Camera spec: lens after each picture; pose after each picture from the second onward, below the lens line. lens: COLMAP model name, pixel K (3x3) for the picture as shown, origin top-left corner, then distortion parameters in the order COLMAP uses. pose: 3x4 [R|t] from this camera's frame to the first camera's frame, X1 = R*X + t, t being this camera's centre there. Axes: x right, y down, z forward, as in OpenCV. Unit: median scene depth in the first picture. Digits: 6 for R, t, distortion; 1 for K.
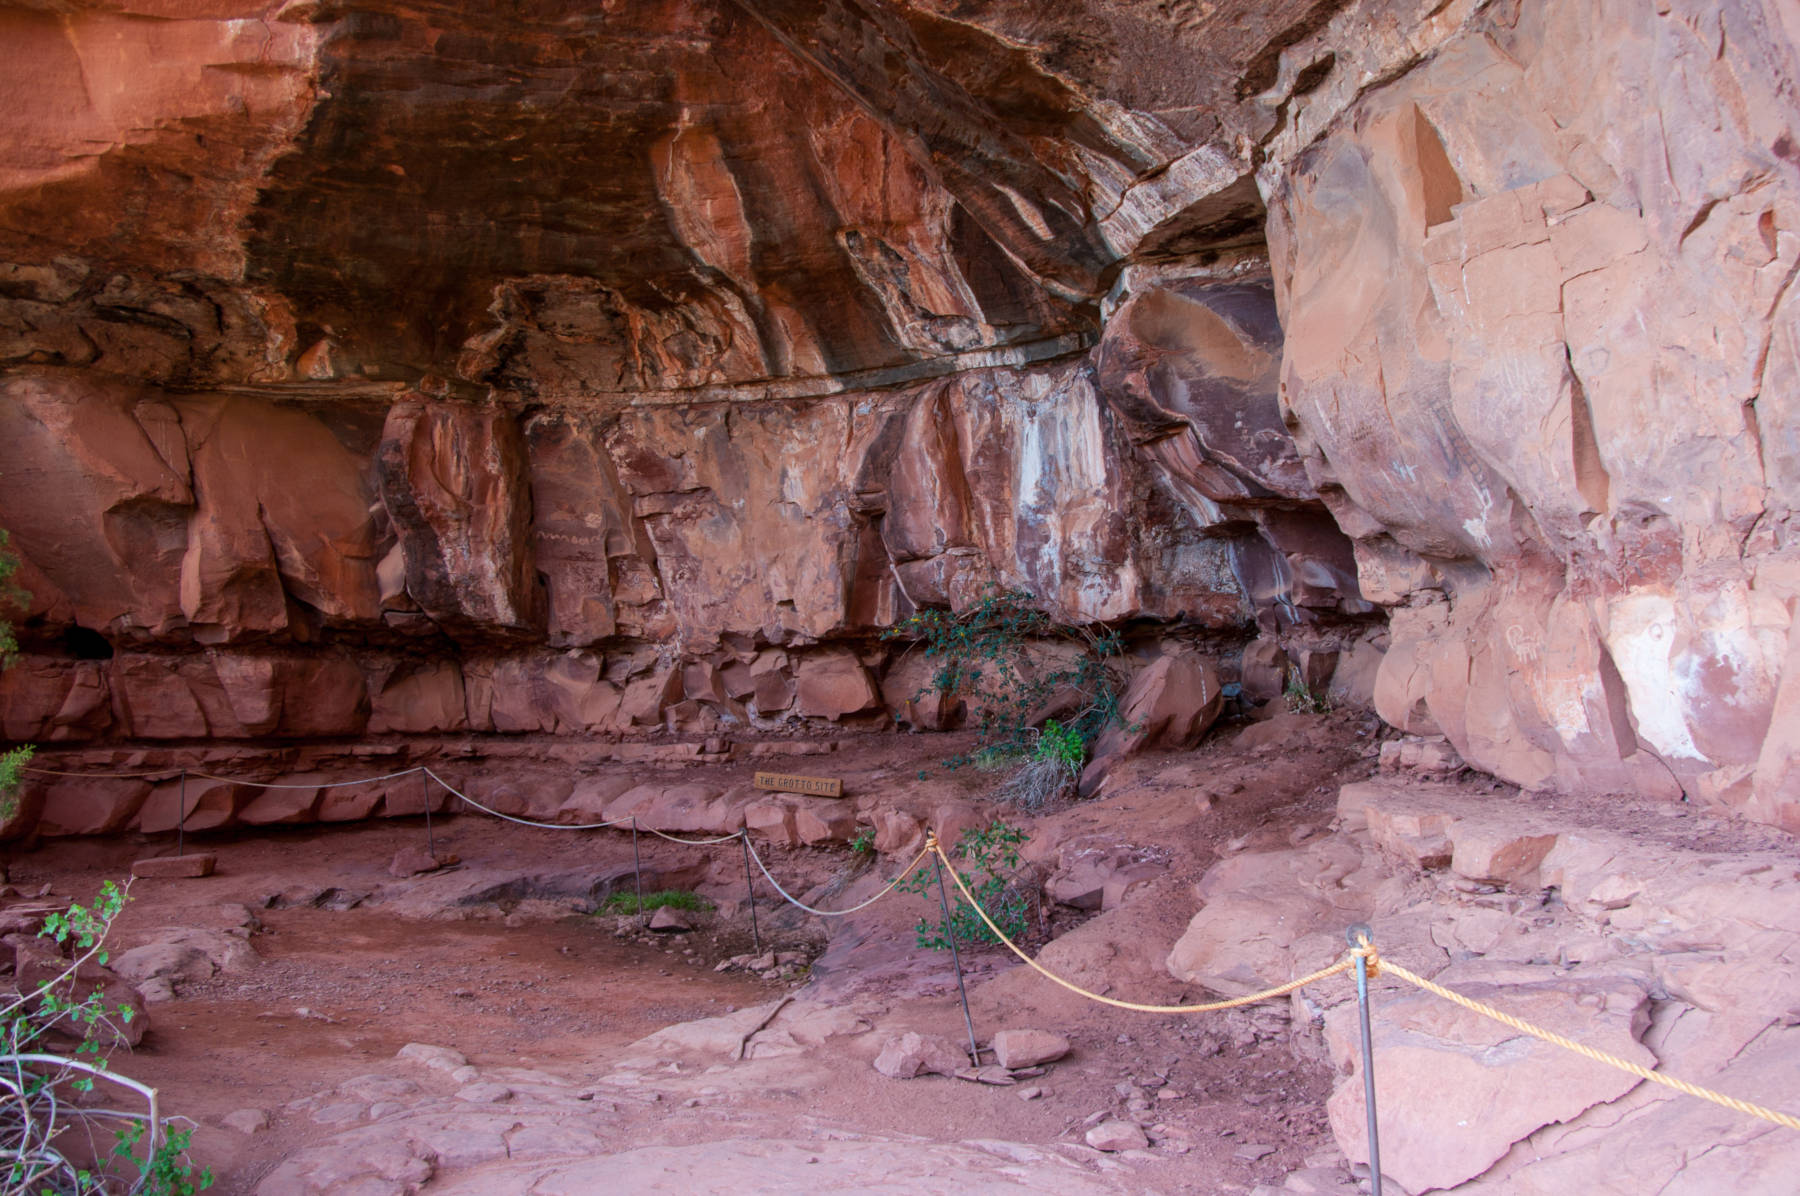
lens RADIAL K [[1441.4, 0, 900.2], [0, 1441.4, 600.1], [0, 0, 1]] dist [-0.090641, 0.007782]
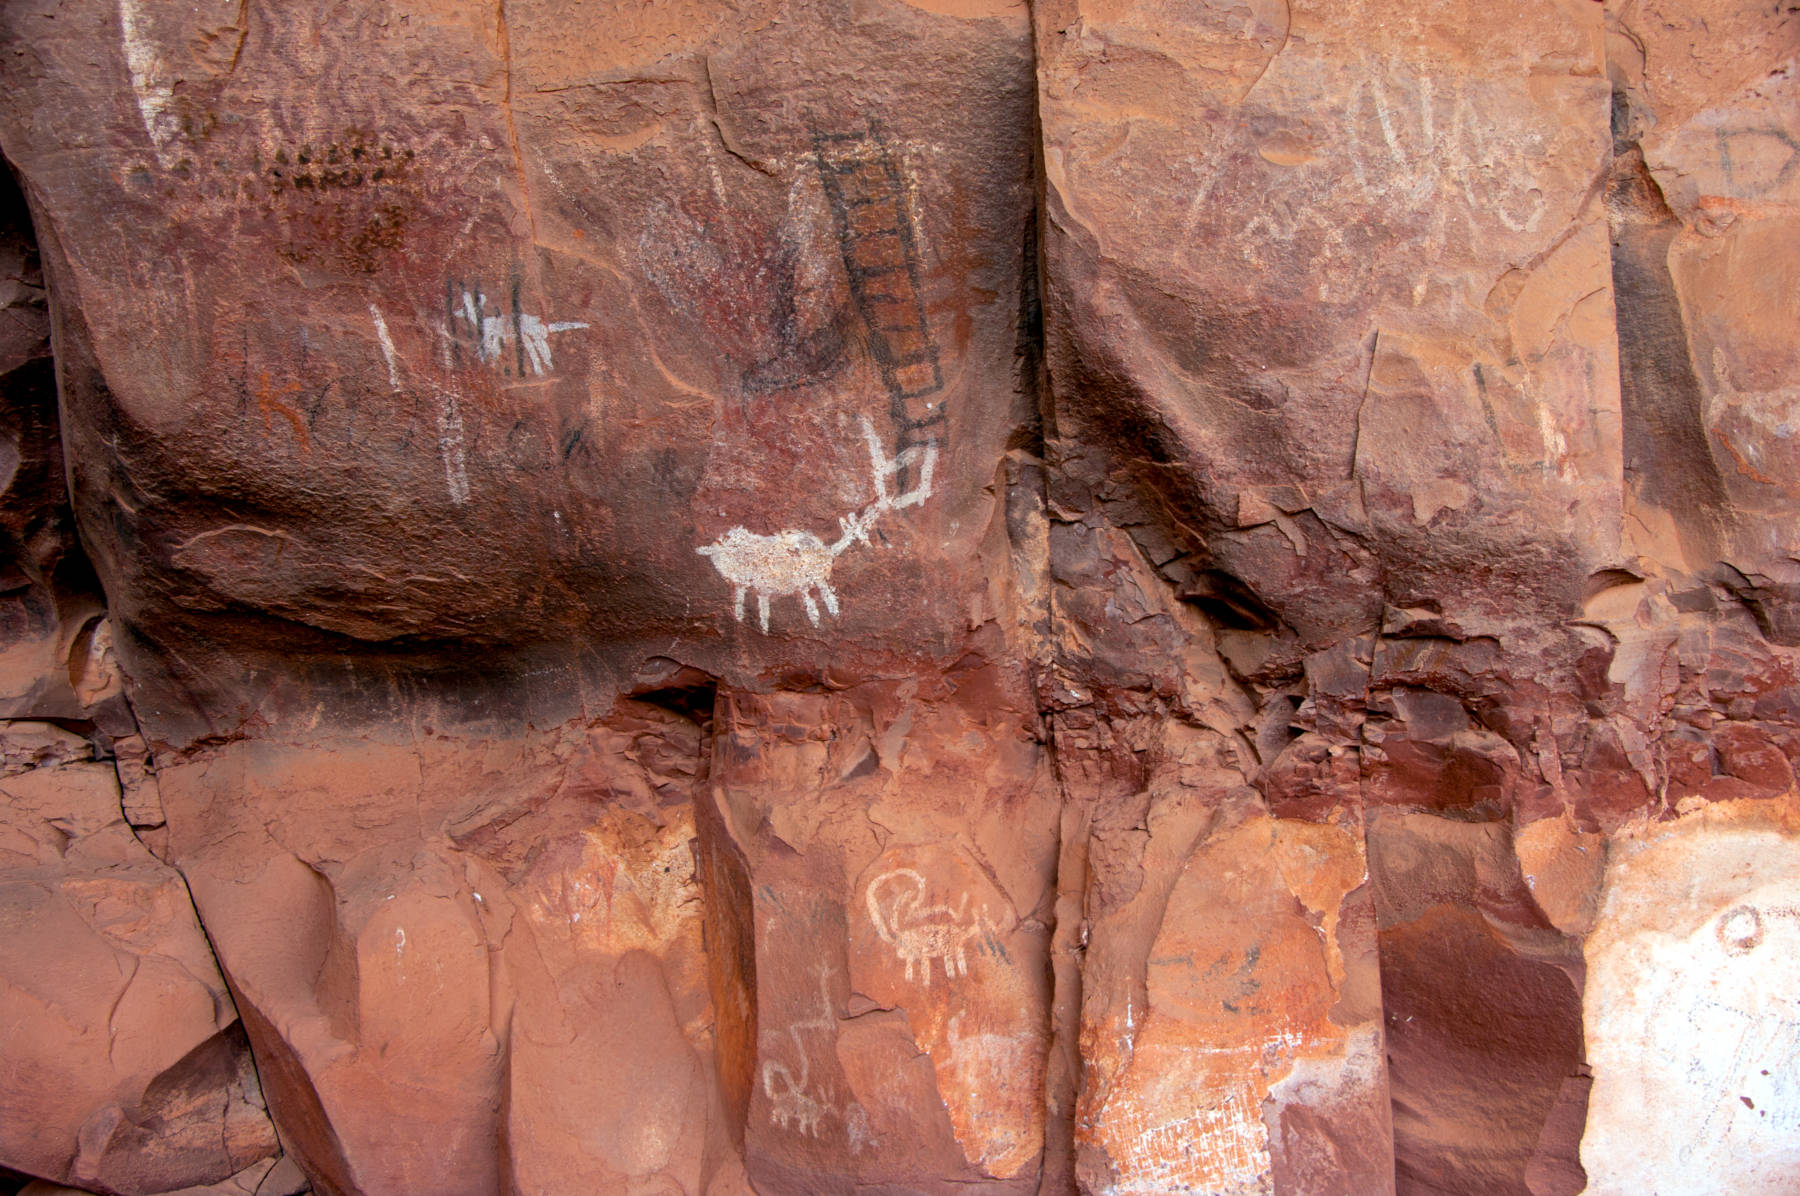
lens RADIAL K [[1929.9, 0, 900.0], [0, 1929.9, 604.6], [0, 0, 1]] dist [-0.020494, 0.000000]
pose [[0.269844, 0.191372, 0.943695, -0.004138], [-0.080037, 0.981118, -0.176074, 0.036785], [-0.959572, -0.028018, 0.280066, 0.880837]]
